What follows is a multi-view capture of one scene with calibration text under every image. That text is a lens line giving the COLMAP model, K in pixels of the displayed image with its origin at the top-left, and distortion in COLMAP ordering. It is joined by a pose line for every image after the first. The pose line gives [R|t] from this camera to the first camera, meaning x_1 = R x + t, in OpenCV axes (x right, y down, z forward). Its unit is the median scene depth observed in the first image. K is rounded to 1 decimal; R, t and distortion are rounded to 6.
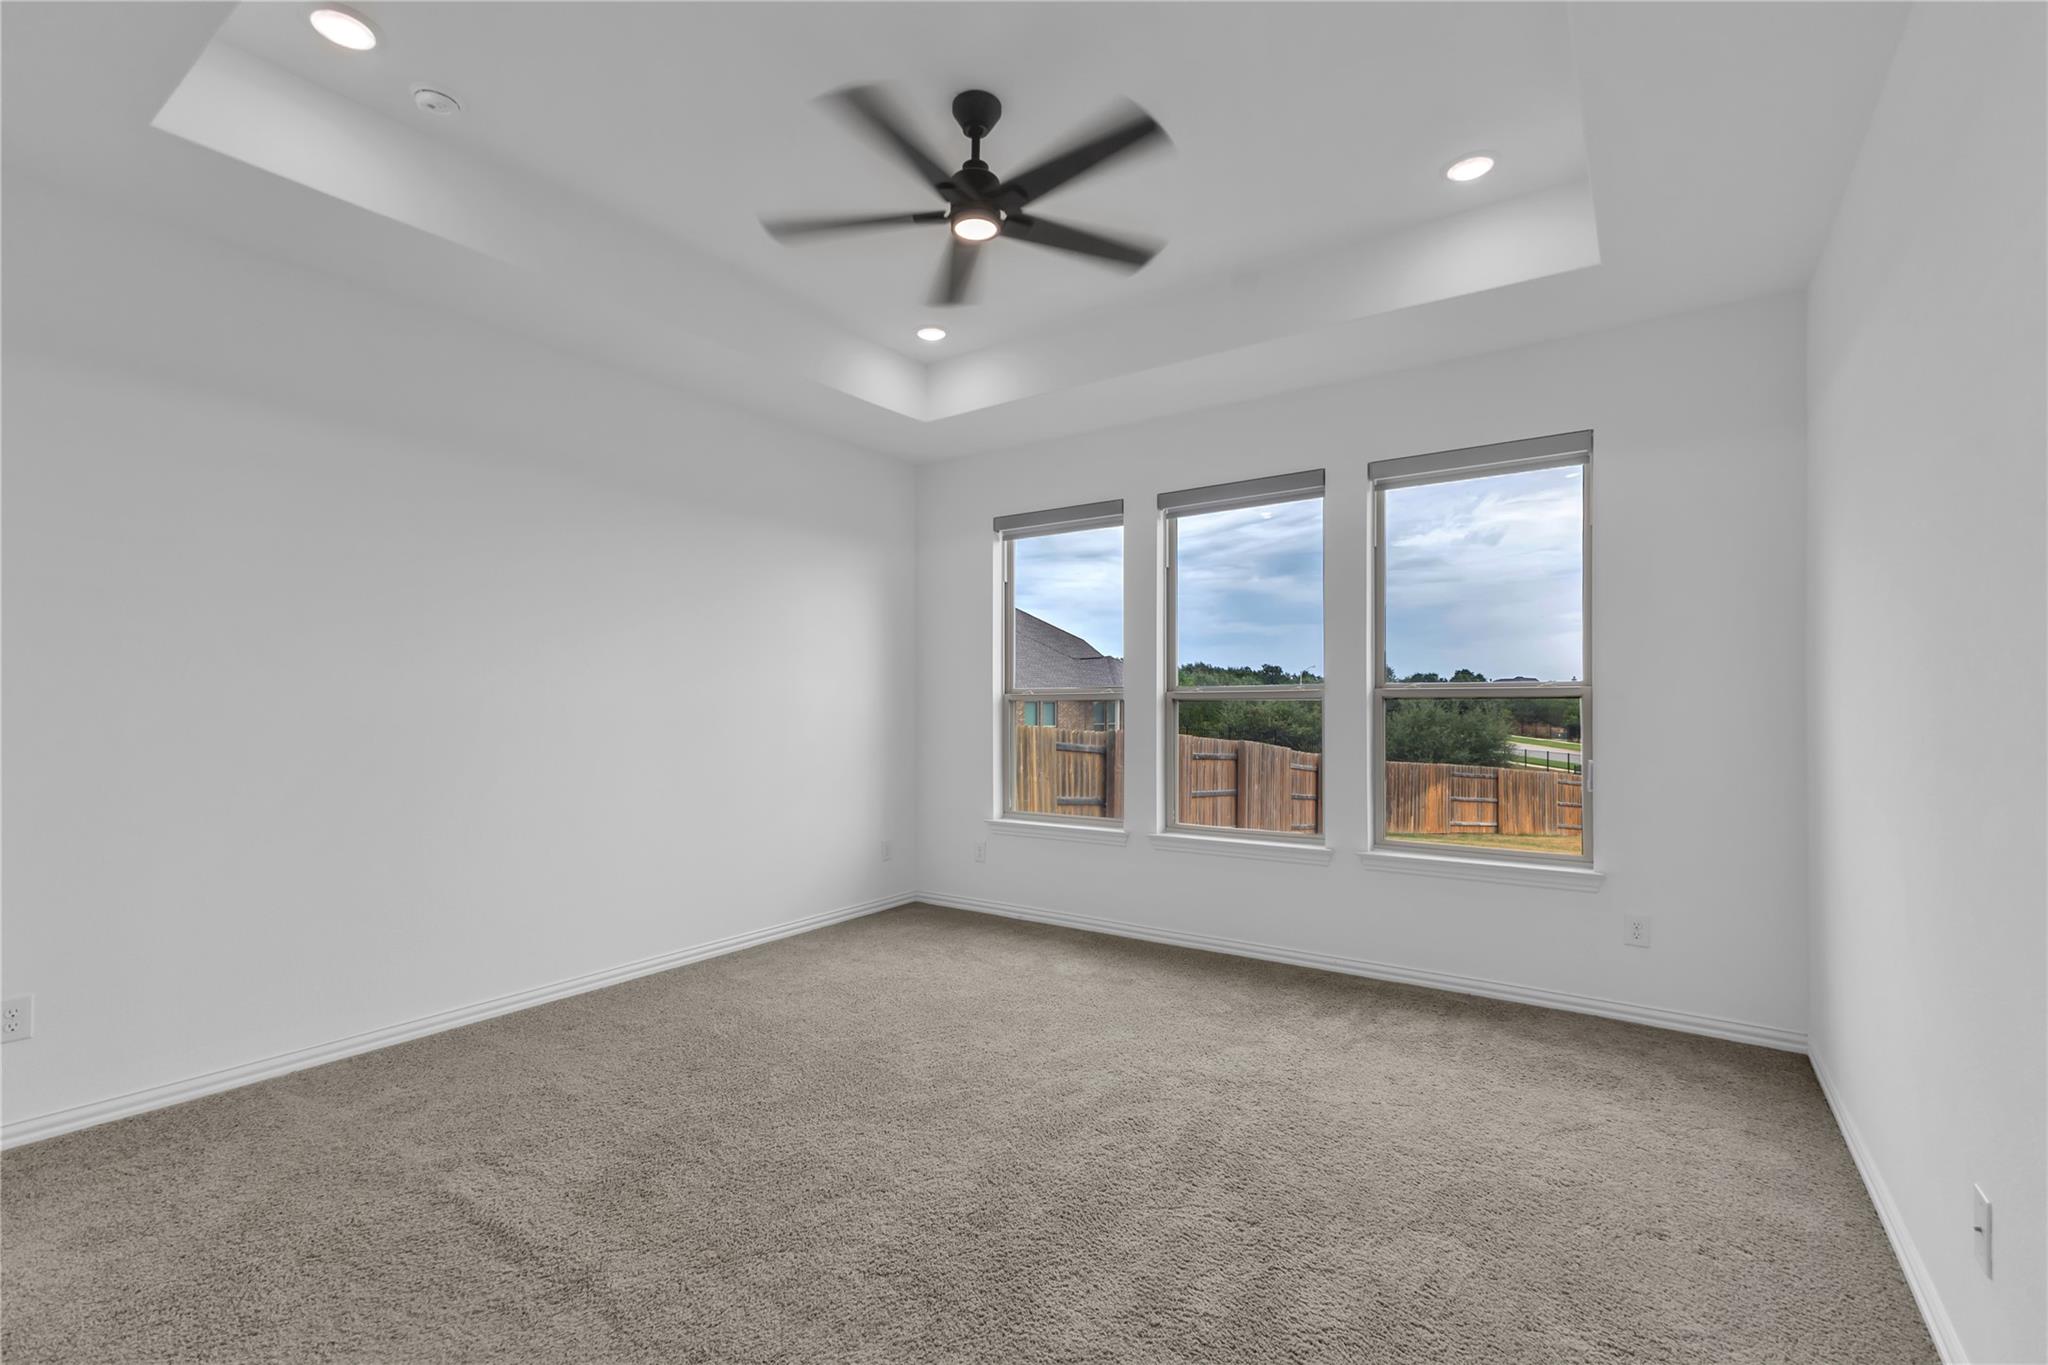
lens RADIAL K [[883.8, 0, 1025.4], [0, 883.8, 710.4], [0, 0, 1]] dist [0.001023, 0.000048]
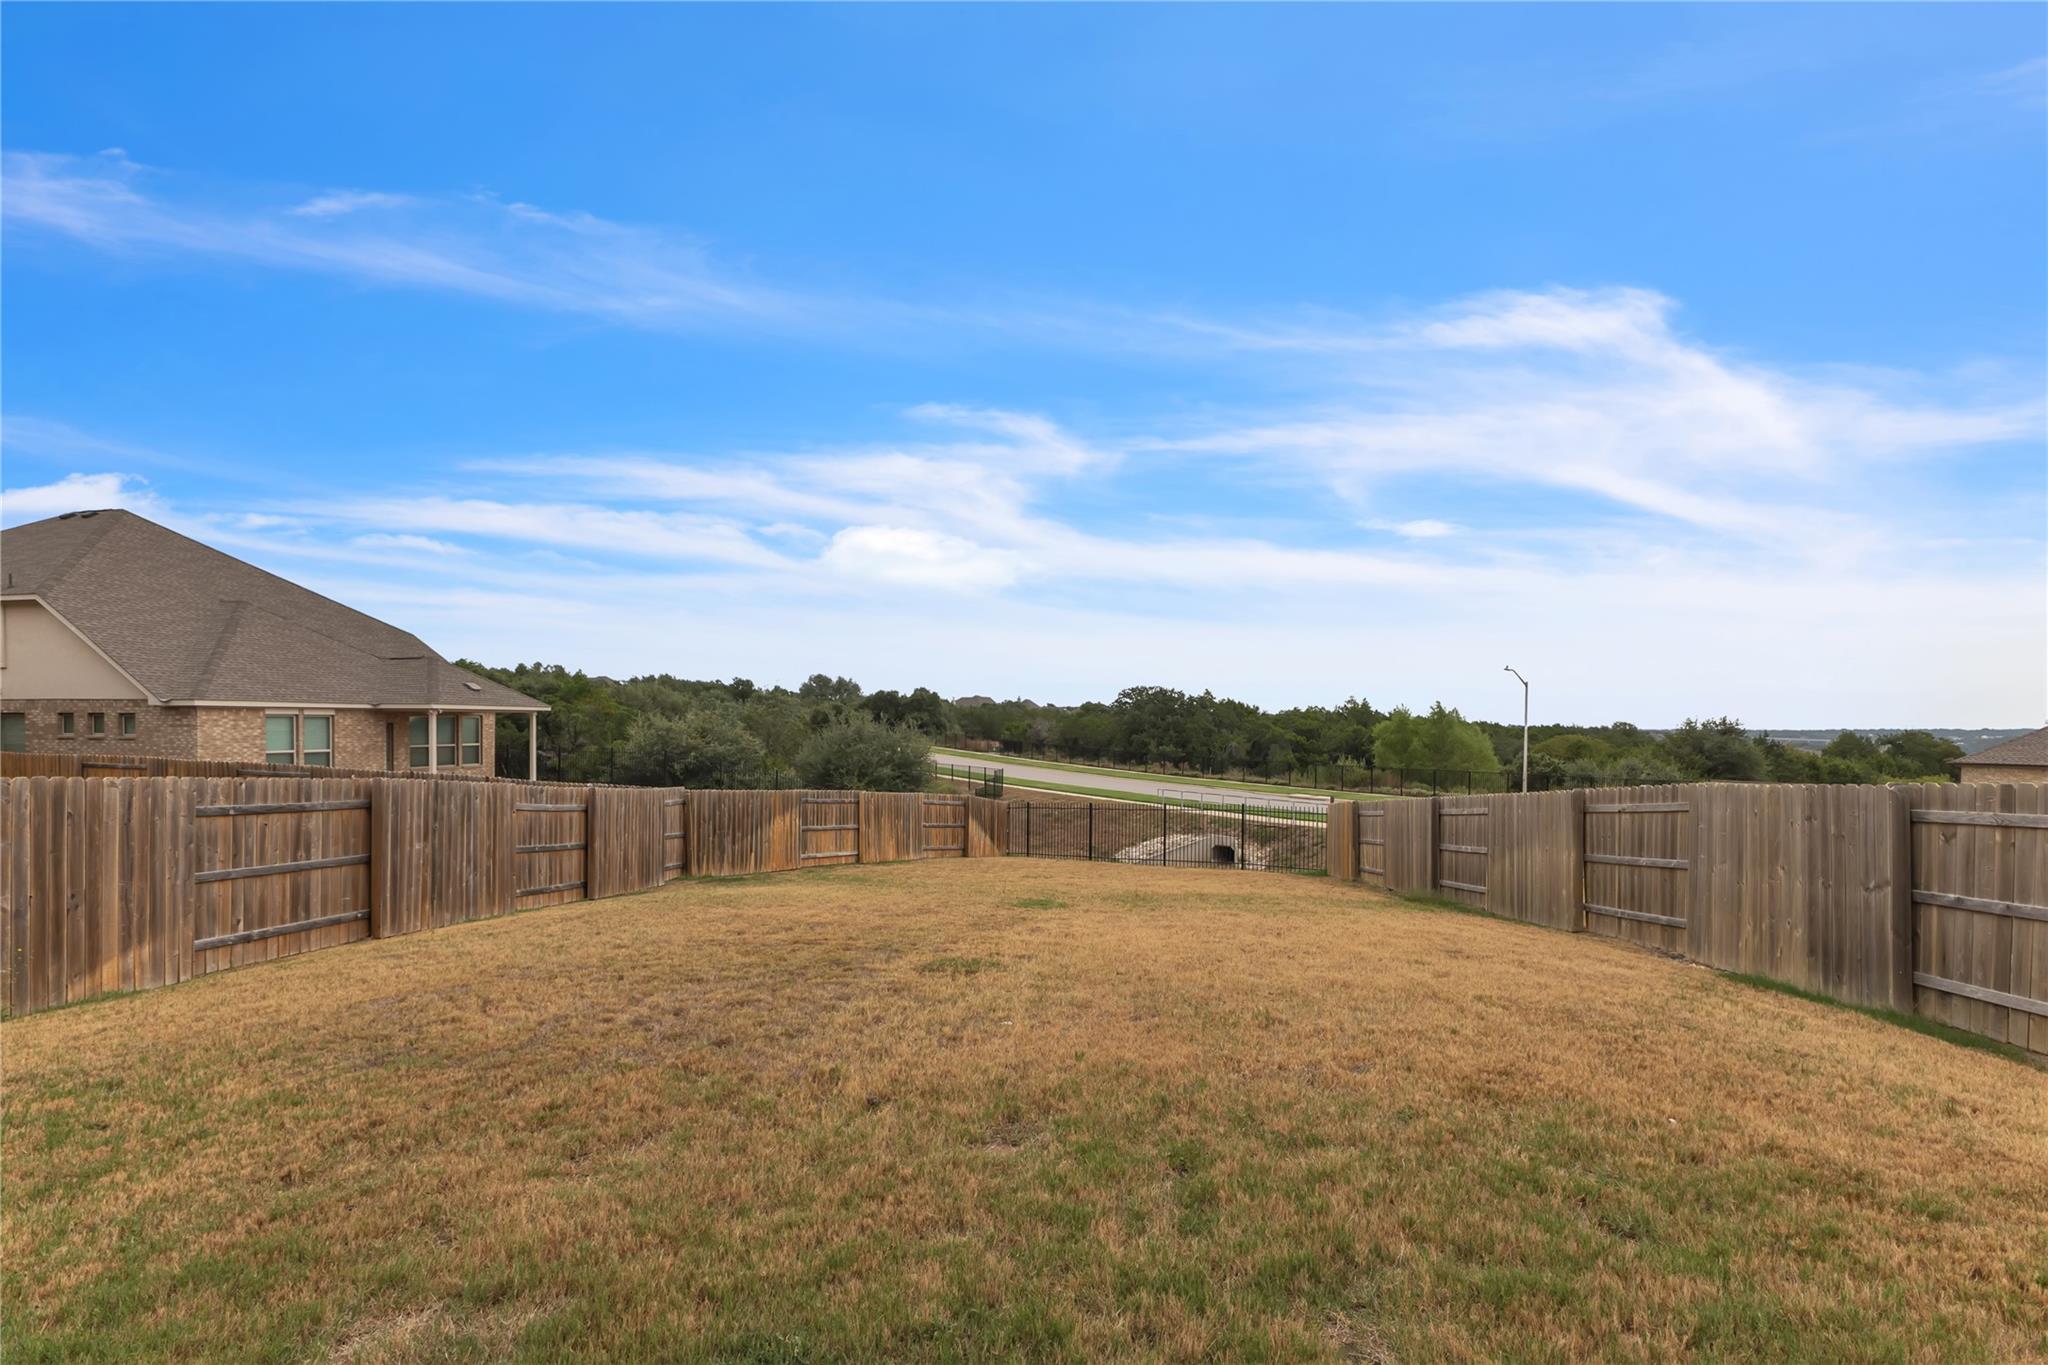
lens RADIAL K [[883.8, 0, 1025.4], [0, 883.8, 710.4], [0, 0, 1]] dist [0.001023, 0.000048]
pose [[0.855387, 0.009144, 0.517909, 0.205581], [-0.000310, 0.999853, -0.017141, -0.003443], [-0.517989, 0.014502, 0.855264, 0.122660]]
